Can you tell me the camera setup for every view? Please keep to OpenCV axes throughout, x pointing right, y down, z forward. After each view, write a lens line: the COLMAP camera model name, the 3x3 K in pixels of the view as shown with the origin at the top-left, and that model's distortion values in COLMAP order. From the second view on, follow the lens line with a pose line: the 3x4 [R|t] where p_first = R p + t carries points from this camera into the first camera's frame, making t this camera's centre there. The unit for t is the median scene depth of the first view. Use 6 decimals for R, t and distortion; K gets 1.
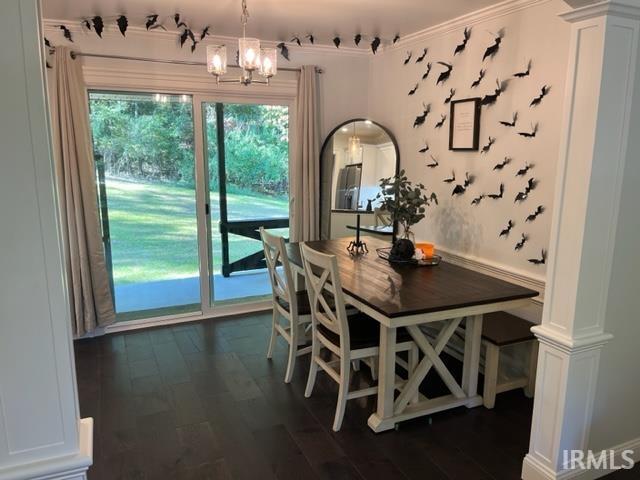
lens RADIAL K [[493.3, 0, 320.6], [0, 493.3, 238.7], [0, 0, 1]] dist [0.042228, -0.012994]
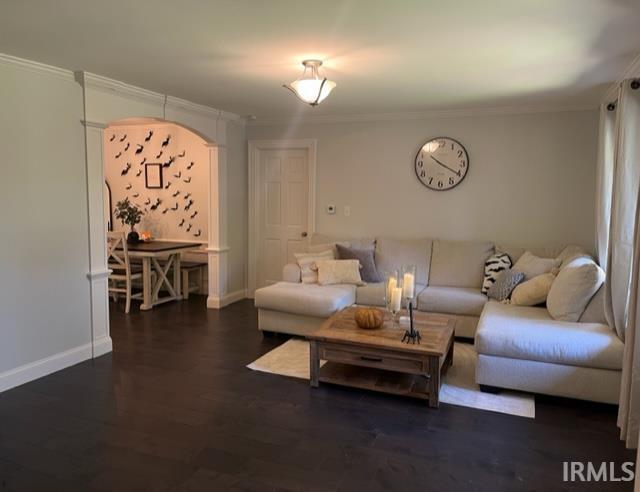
lens RADIAL K [[508.6, 0, 316.5], [0, 508.6, 247.4], [0, 0, 1]] dist [0.043298, 0.000845]
pose [[0.724824, -0.072628, 0.685095, -0.752325], [0.123105, 0.992077, -0.025072, 0.217836], [-0.677846, 0.102511, 0.728022, -1.048512]]
